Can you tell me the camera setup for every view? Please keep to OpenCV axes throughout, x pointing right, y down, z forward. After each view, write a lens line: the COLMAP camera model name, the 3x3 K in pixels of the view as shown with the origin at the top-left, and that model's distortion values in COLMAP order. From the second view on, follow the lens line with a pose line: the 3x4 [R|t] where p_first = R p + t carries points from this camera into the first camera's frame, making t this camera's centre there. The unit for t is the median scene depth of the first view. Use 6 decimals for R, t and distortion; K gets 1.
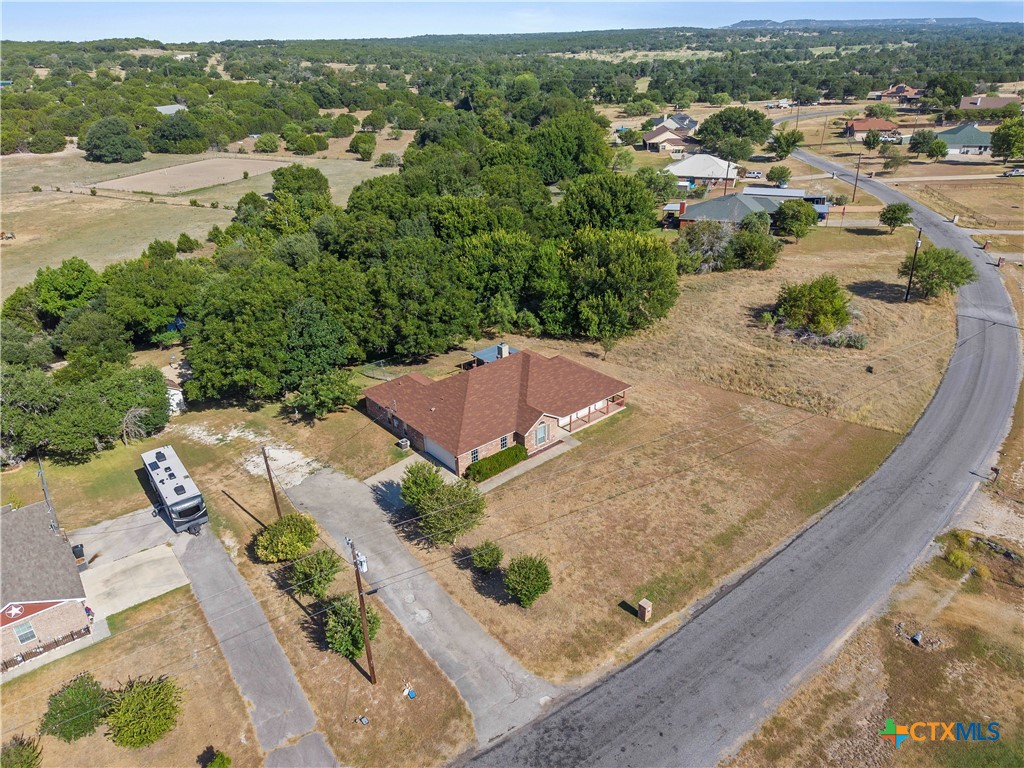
lens RADIAL K [[690.2, 0, 512.0], [0, 690.2, 384.0], [0, 0, 1]] dist [0.026386, -0.016234]
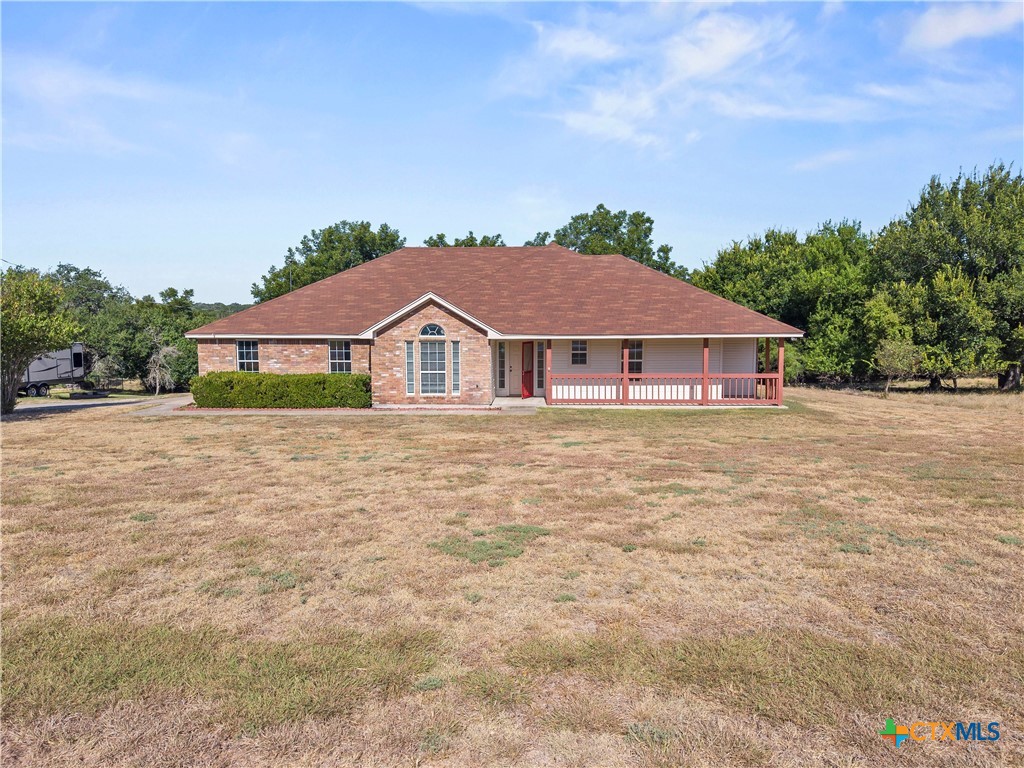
lens RADIAL K [[690.2, 0, 512.0], [0, 690.2, 384.0], [0, 0, 1]] dist [0.026386, -0.016234]
pose [[0.732328, 0.072737, -0.677056, 0.365537], [-0.314140, 0.918243, -0.241137, 0.180257], [0.604162, 0.389281, 0.695304, 0.876846]]
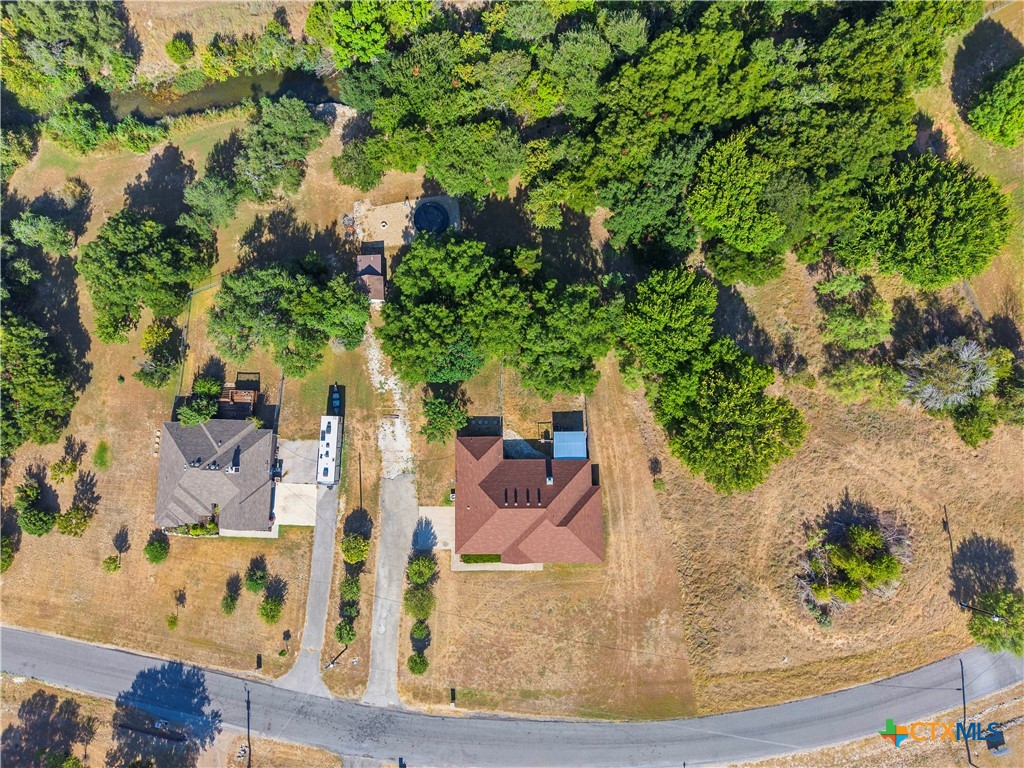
lens RADIAL K [[690.2, 0, 512.0], [0, 690.2, 384.0], [0, 0, 1]] dist [0.026386, -0.016234]
pose [[0.767968, 0.637791, -0.058726, -0.146905], [-0.265070, 0.399957, 0.877367, -1.644371], [0.583064, -0.658223, 0.476213, 0.574590]]
